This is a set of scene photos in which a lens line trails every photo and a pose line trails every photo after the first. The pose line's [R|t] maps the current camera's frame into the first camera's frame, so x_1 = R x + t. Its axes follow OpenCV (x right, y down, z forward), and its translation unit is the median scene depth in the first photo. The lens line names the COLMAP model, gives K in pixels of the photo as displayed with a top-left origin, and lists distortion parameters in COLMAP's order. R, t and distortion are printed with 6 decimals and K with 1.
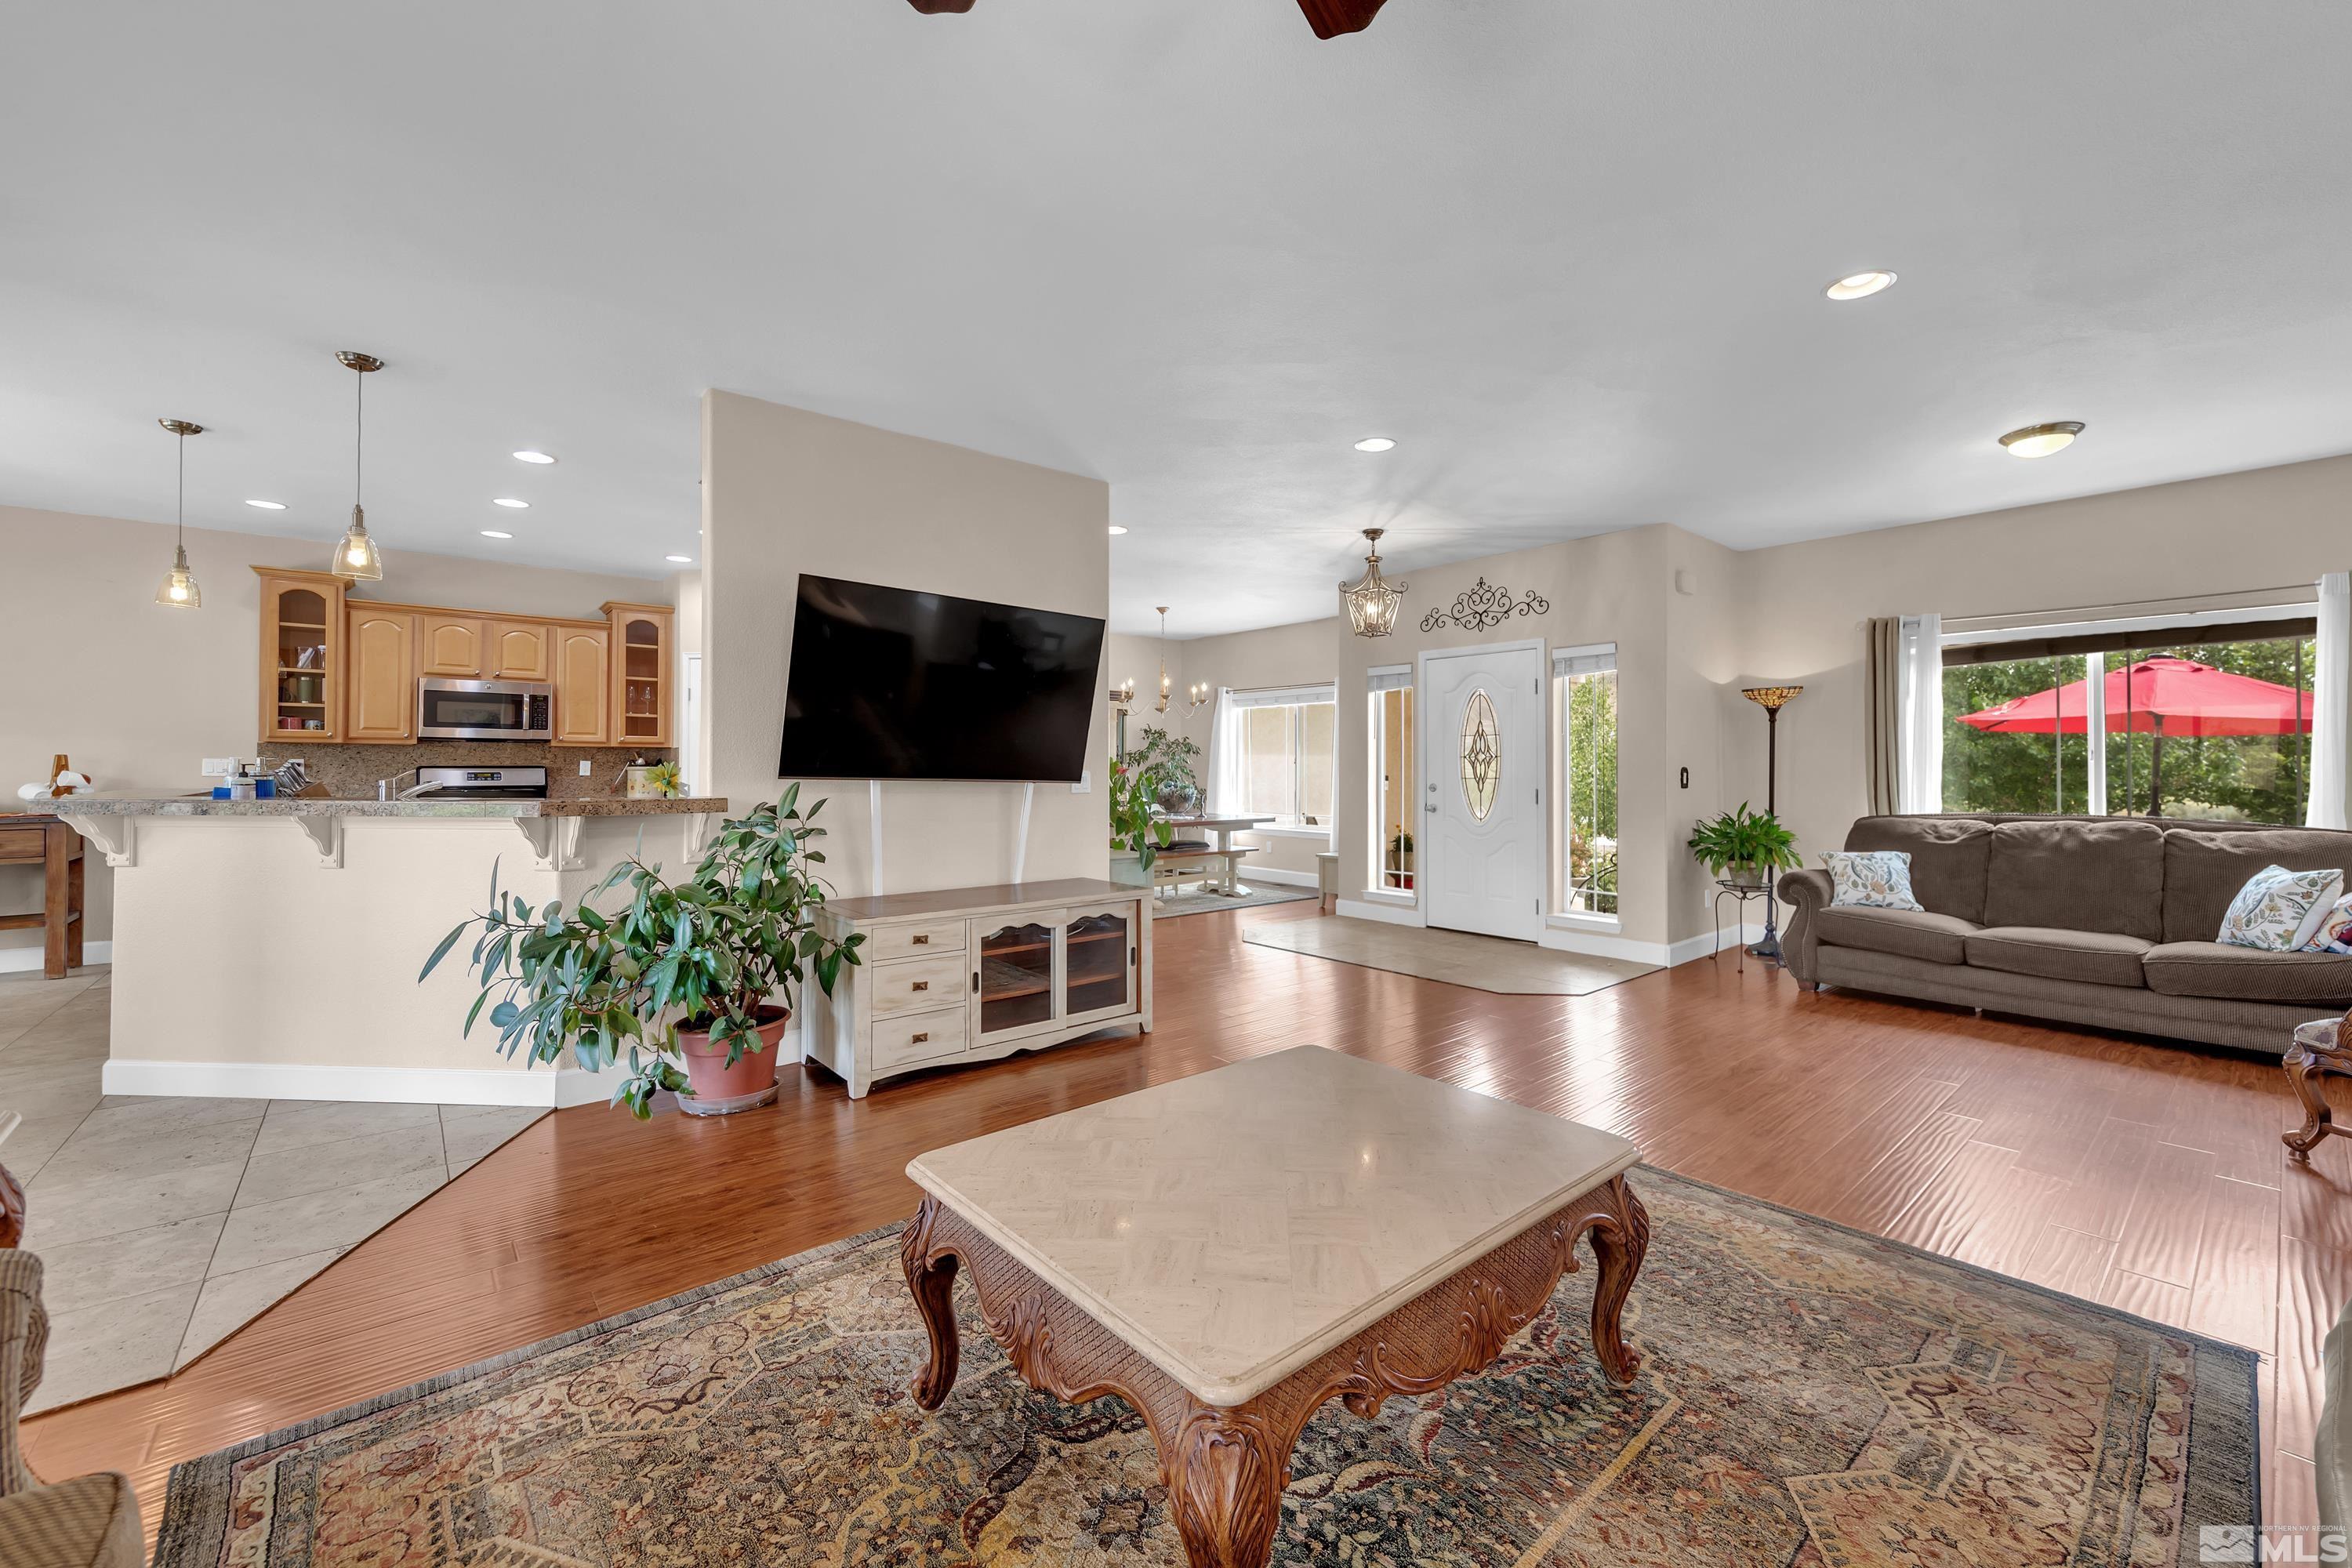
lens RADIAL K [[925.2, 0, 1192.7], [0, 925.2, 767.8], [0, 0, 1]] dist [0.005580, 0.000130]
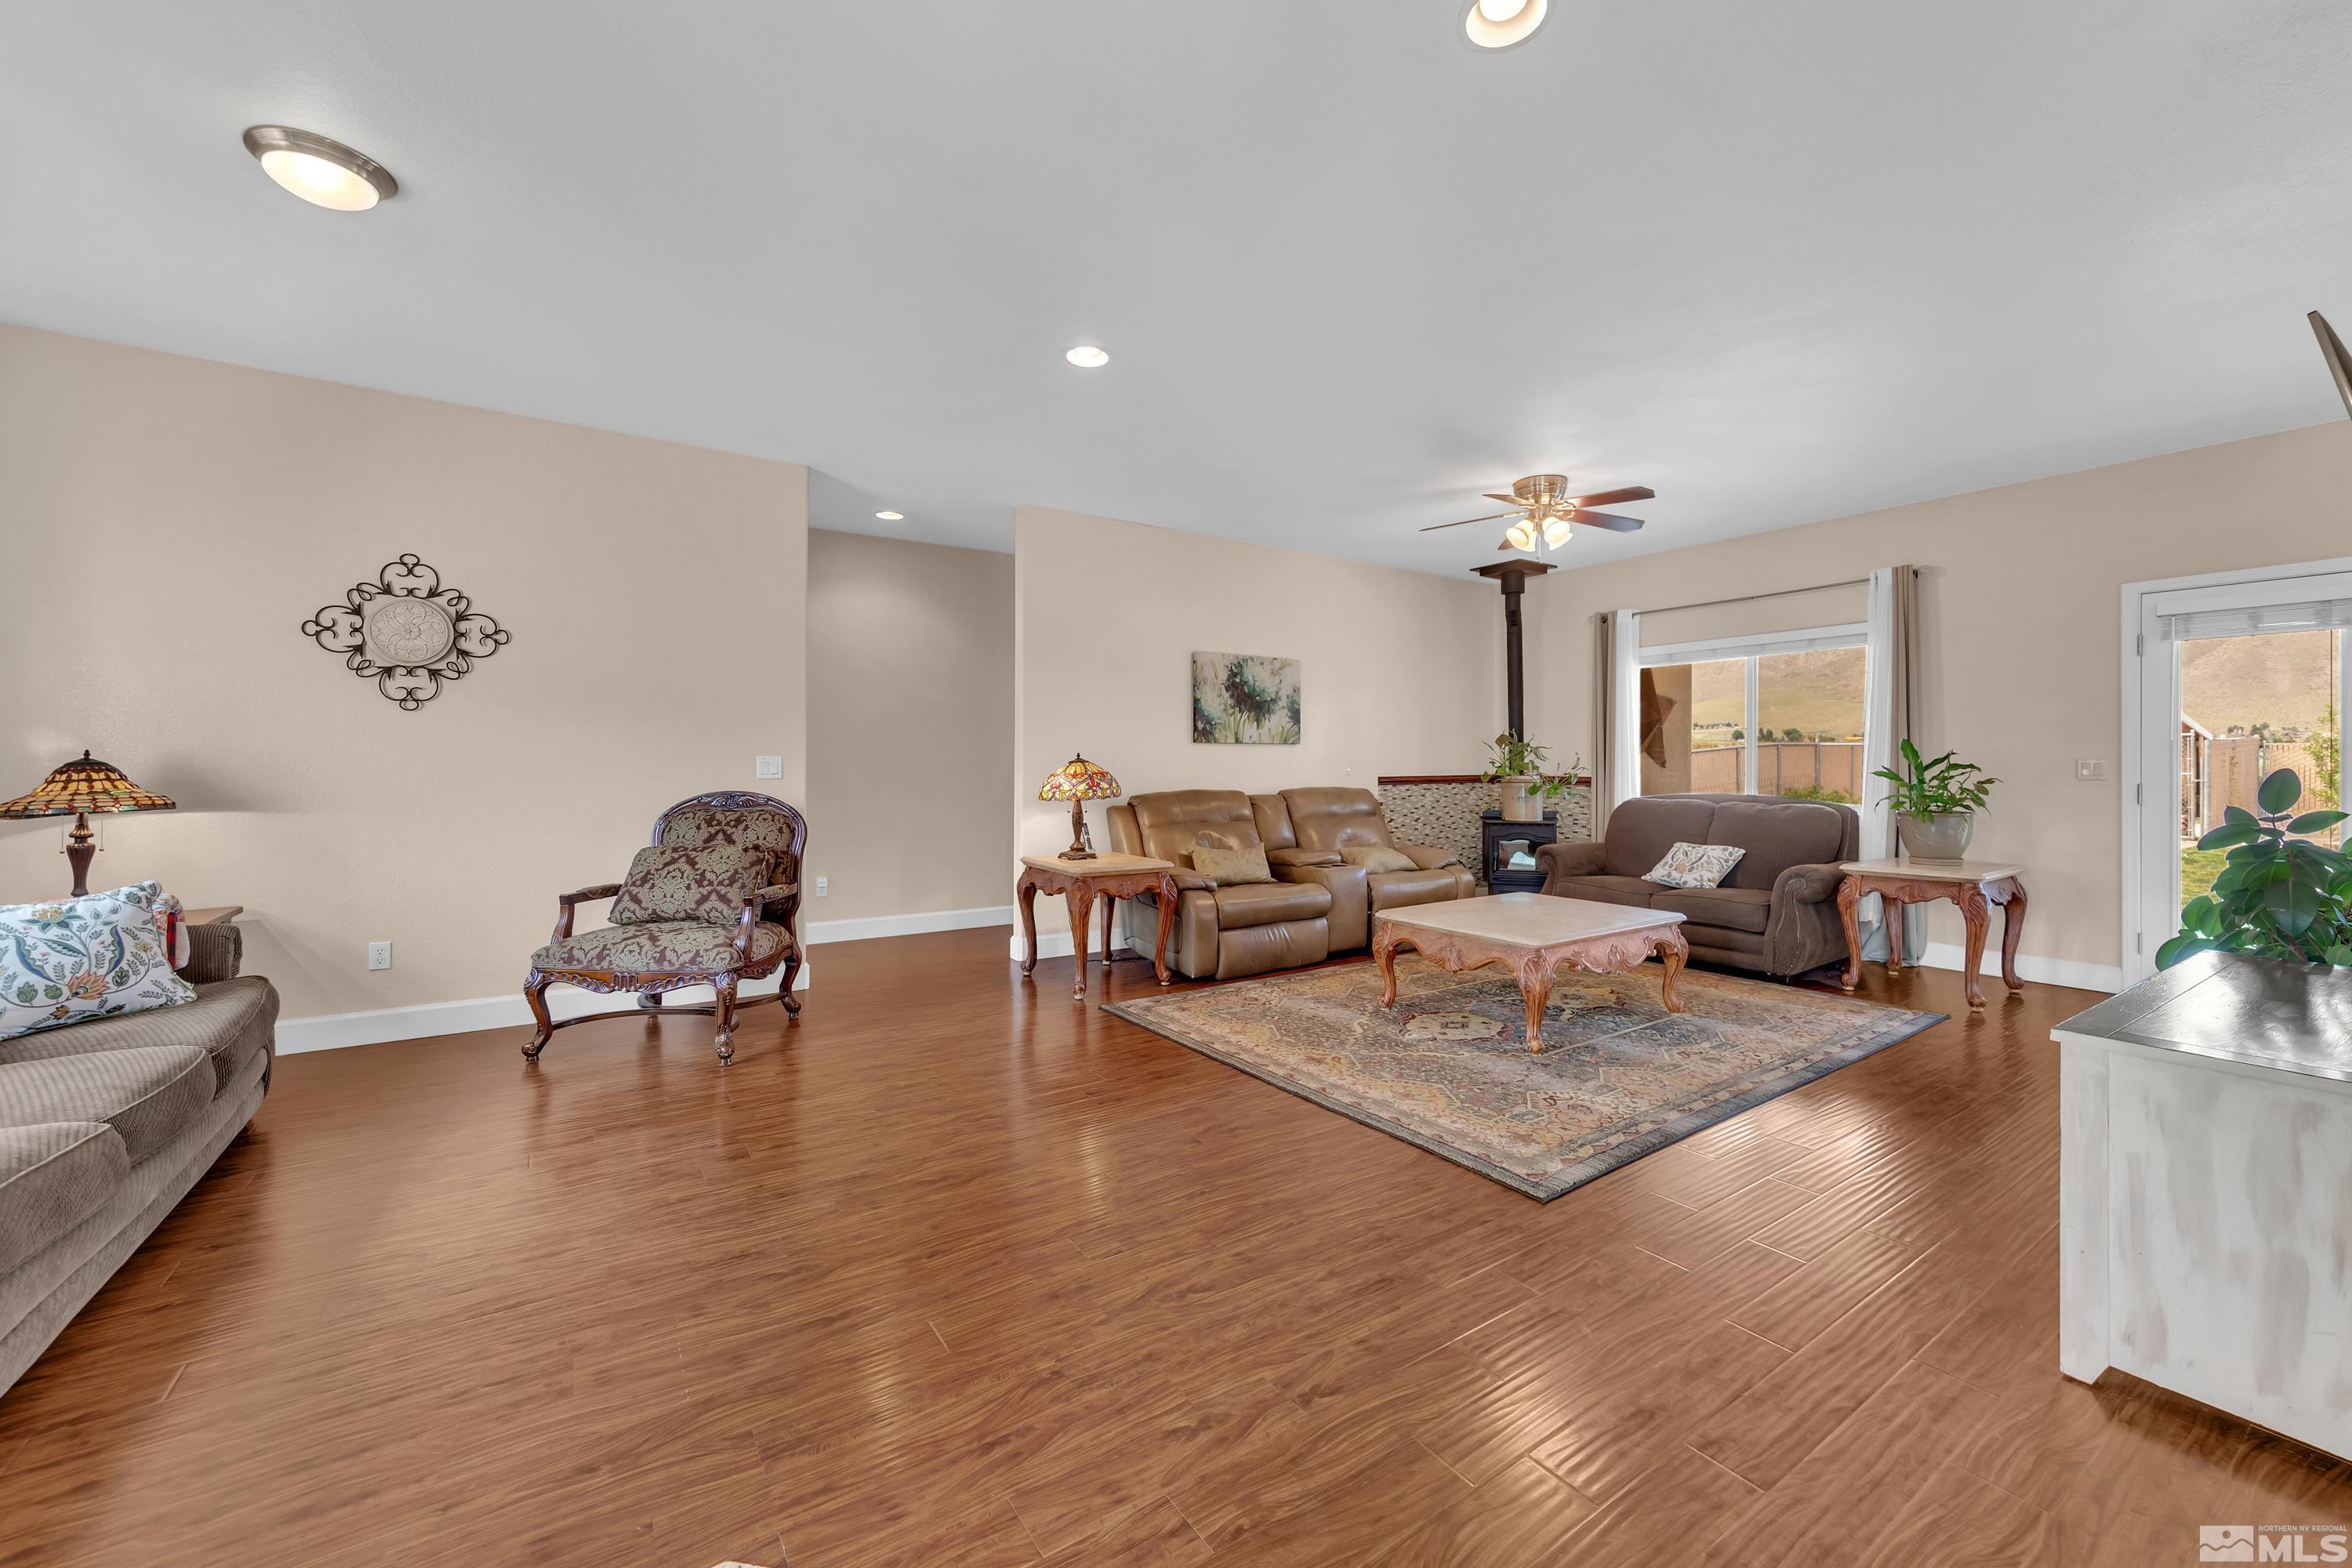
lens RADIAL K [[925.2, 0, 1192.7], [0, 925.2, 767.8], [0, 0, 1]] dist [0.005580, 0.000130]
pose [[-0.993720, -0.003608, 0.111839, 0.382580], [-0.003251, 0.999989, 0.003377, 0.015632], [-0.111850, 0.002992, -0.993721, 1.904315]]
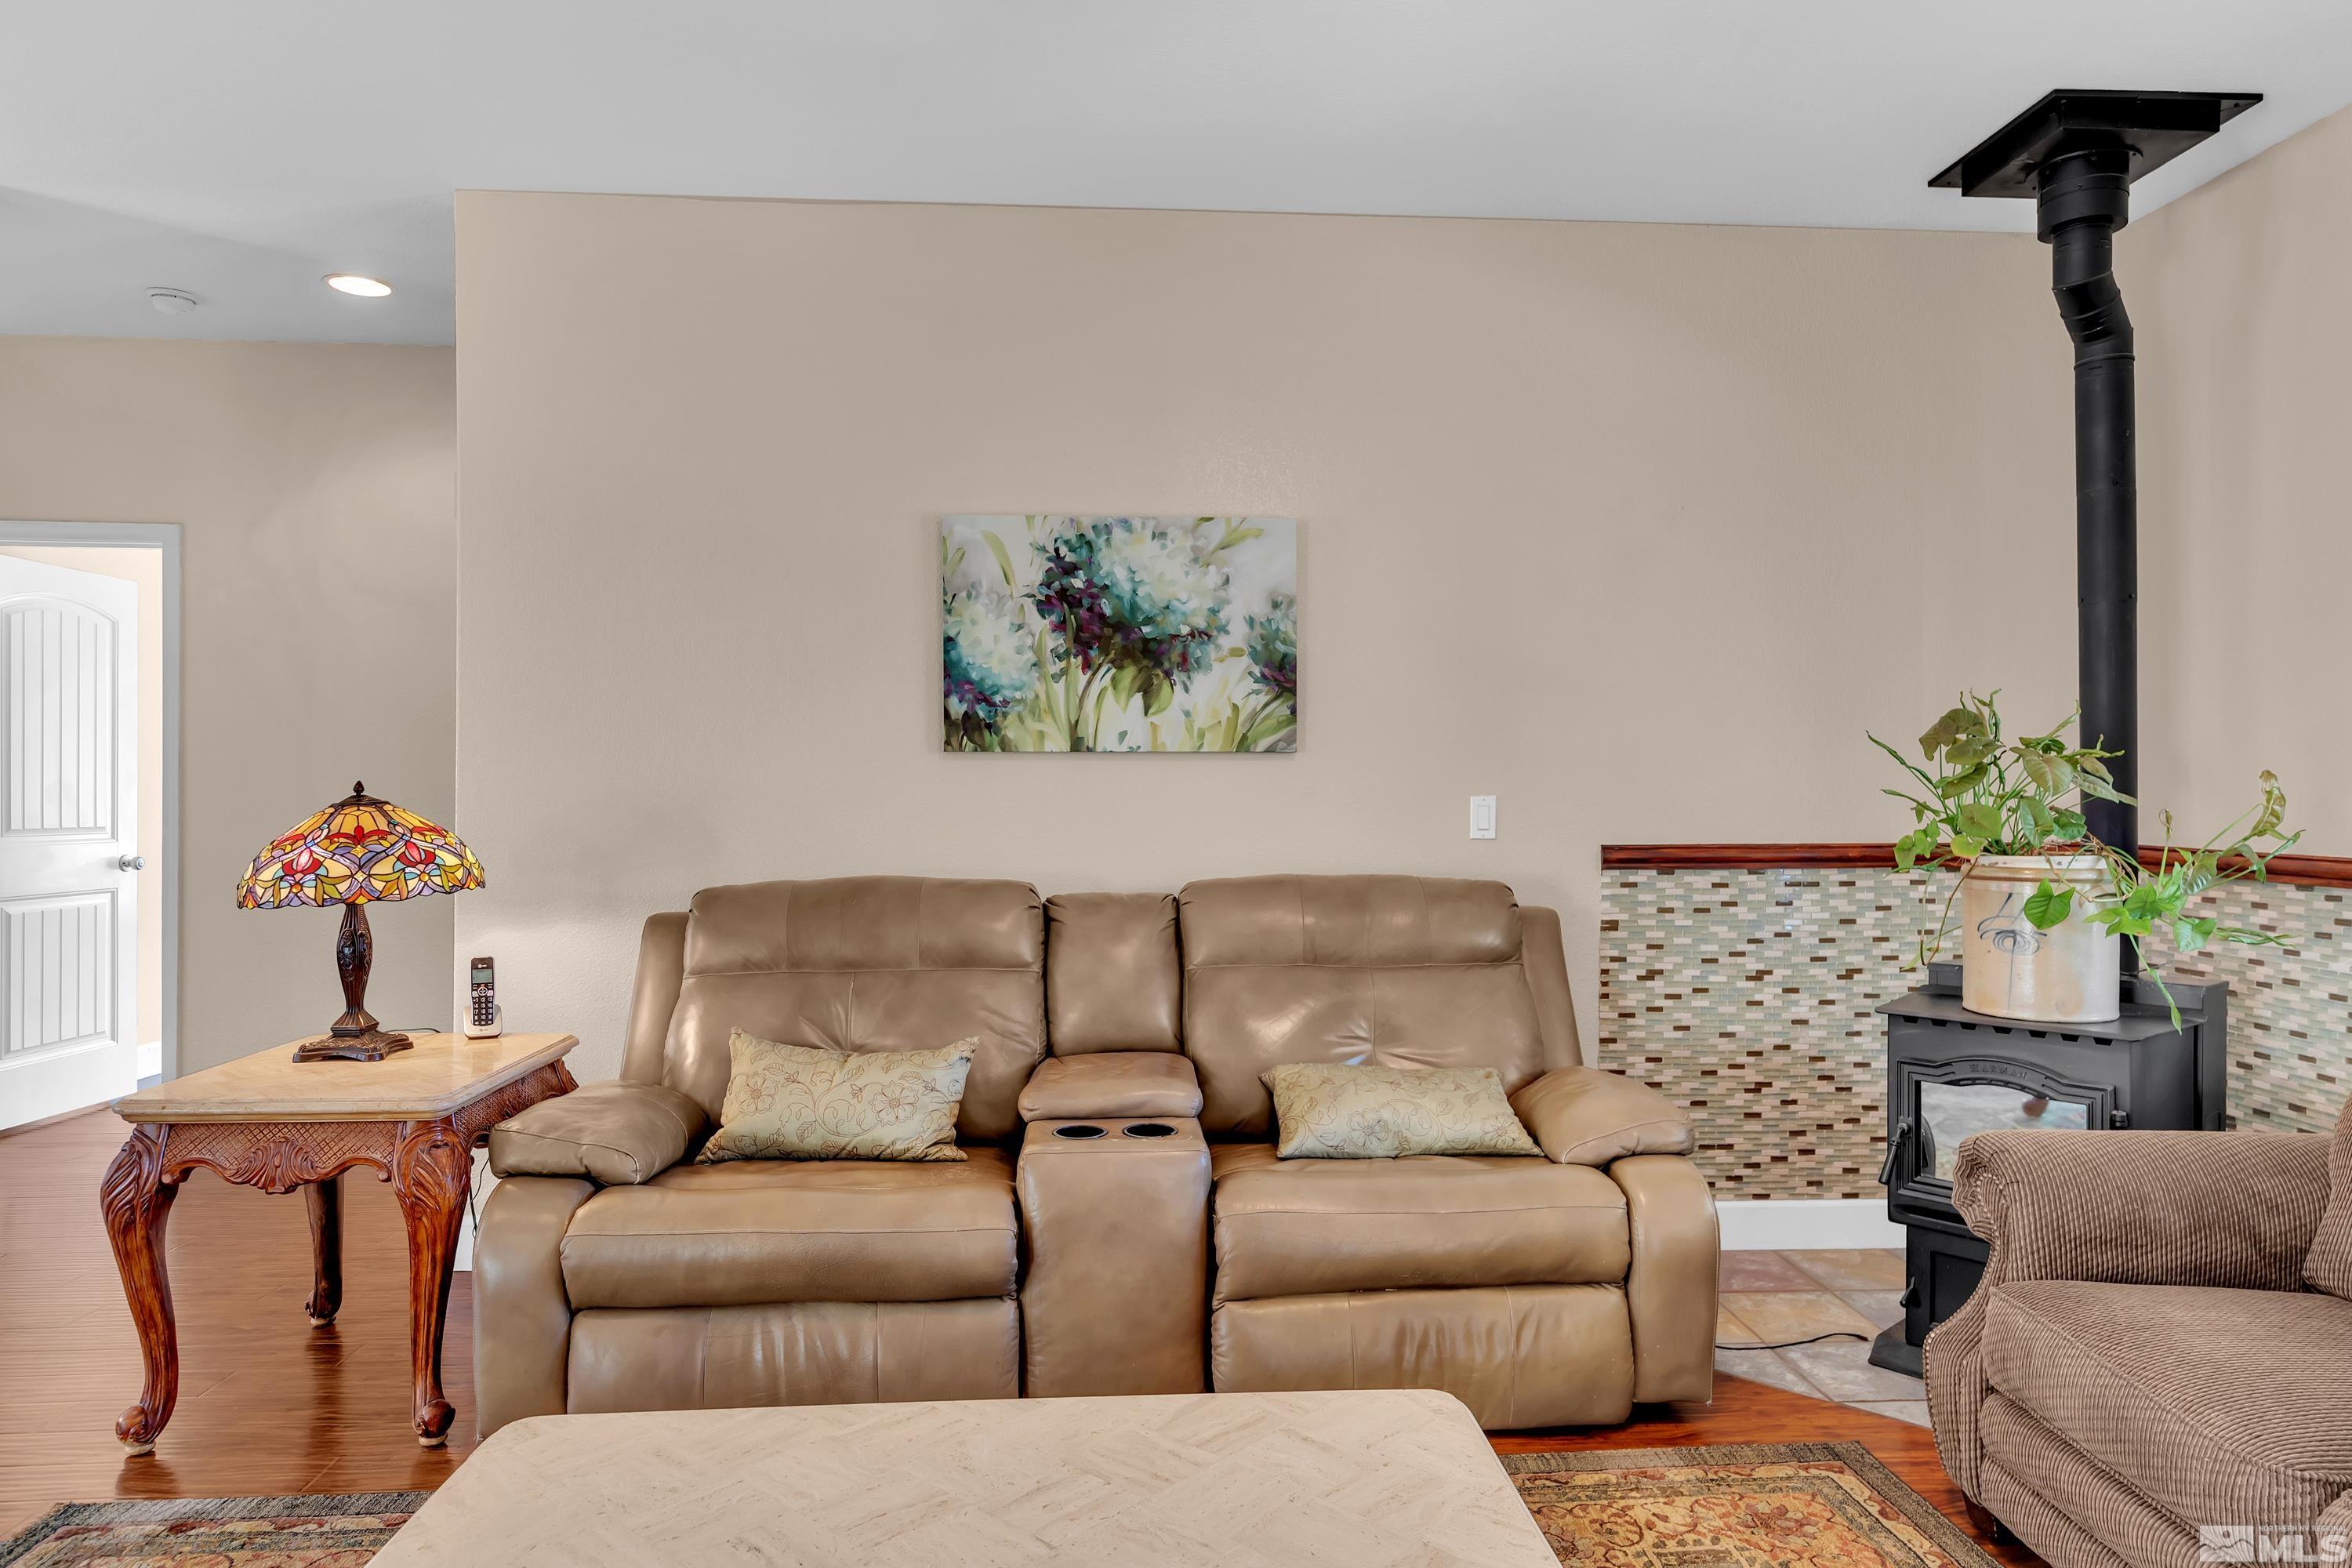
lens RADIAL K [[1354.1, 0, 1175.1], [0, 1354.1, 830.6], [0, 0, 1]] dist [-0.000877, -0.000362]
pose [[-0.794048, -0.018761, 0.607565, -0.187347], [-0.004507, 0.999678, 0.024978, 0.004918], [-0.607838, 0.017095, -0.793877, 0.789552]]
